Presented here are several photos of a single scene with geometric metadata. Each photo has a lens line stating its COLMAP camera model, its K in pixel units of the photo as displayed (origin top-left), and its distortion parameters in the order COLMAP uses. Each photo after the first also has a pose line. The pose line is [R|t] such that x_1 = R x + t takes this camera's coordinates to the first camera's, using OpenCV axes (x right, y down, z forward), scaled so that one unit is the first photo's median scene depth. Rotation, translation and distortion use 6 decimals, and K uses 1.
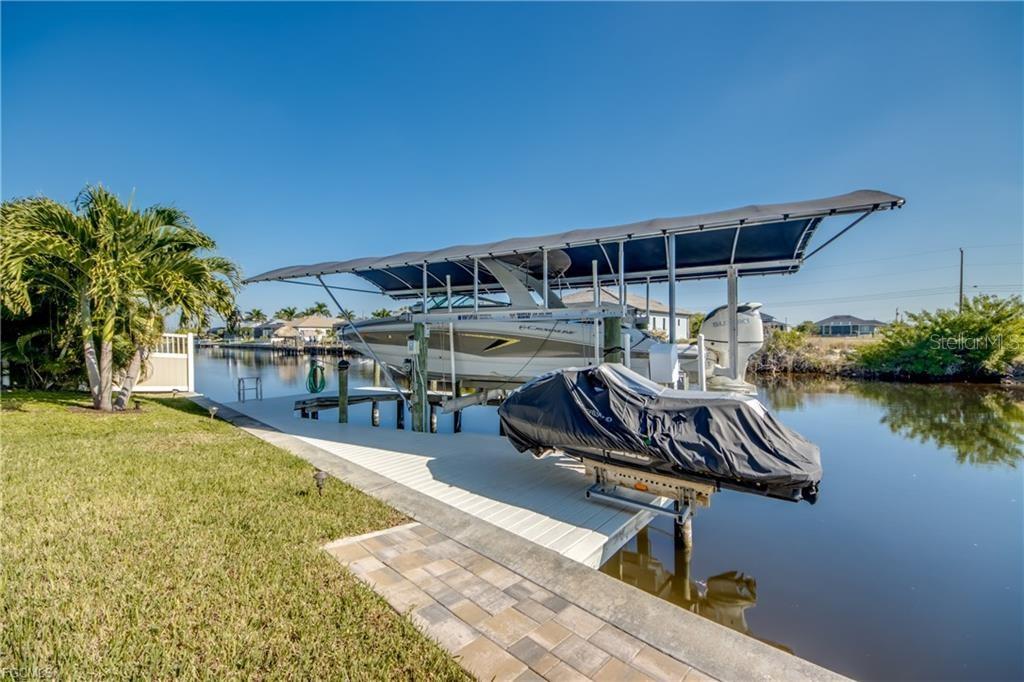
lens RADIAL K [[389.3, 0, 492.3], [0, 389.3, 344.1], [0, 0, 1]] dist [-0.007590, -0.005524]
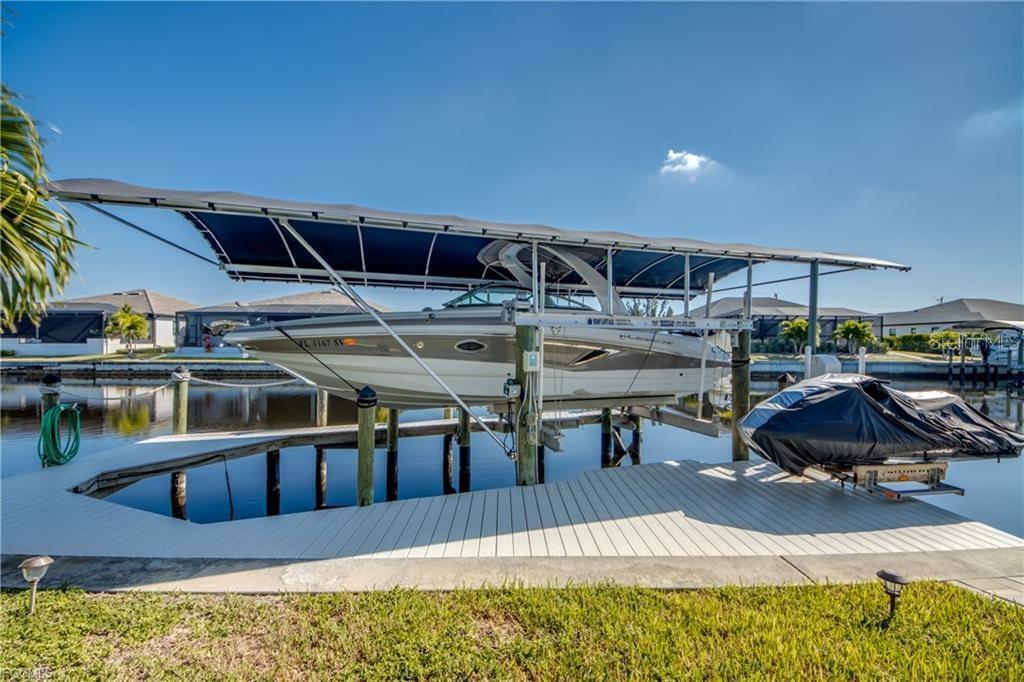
lens RADIAL K [[389.3, 0, 510.5], [0, 389.3, 349.1], [0, 0, 1]] dist [-0.007590, -0.005524]
pose [[0.706207, 0.001971, 0.708002, -0.252844], [0.003580, 0.999973, -0.006354, -0.003598], [-0.707996, 0.007022, 0.706181, 0.199265]]
